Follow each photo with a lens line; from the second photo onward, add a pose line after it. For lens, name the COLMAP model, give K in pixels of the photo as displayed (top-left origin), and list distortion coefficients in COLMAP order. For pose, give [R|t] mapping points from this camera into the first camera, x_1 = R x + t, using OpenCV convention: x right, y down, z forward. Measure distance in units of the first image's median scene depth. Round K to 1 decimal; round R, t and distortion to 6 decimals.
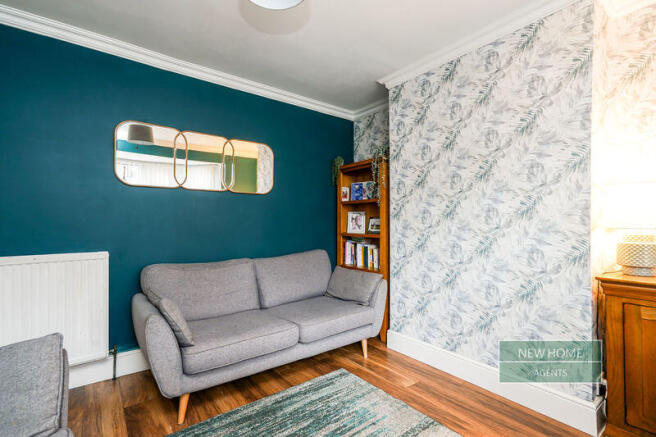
lens RADIAL K [[310.5, 0, 331.2], [0, 310.5, 222.6], [0, 0, 1]] dist [0.022297, 0.000336]
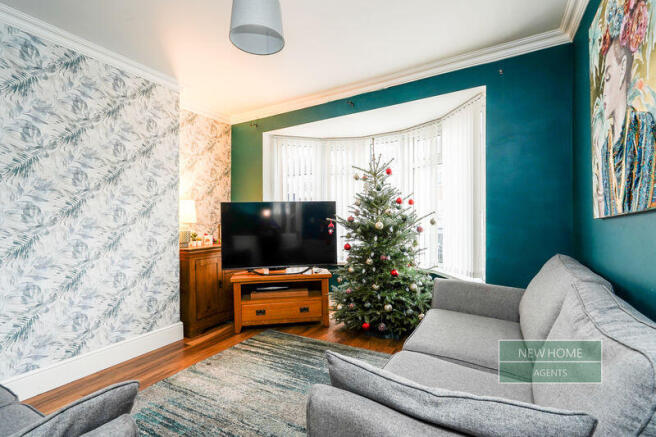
lens RADIAL K [[310.5, 0, 330.3], [0, 310.5, 217.8], [0, 0, 1]] dist [0.022297, 0.000336]
pose [[-0.394793, 0.003584, 0.918763, -0.809440], [0.004816, 0.999987, -0.001831, -0.003443], [-0.918757, 0.003702, -0.394805, 0.663071]]
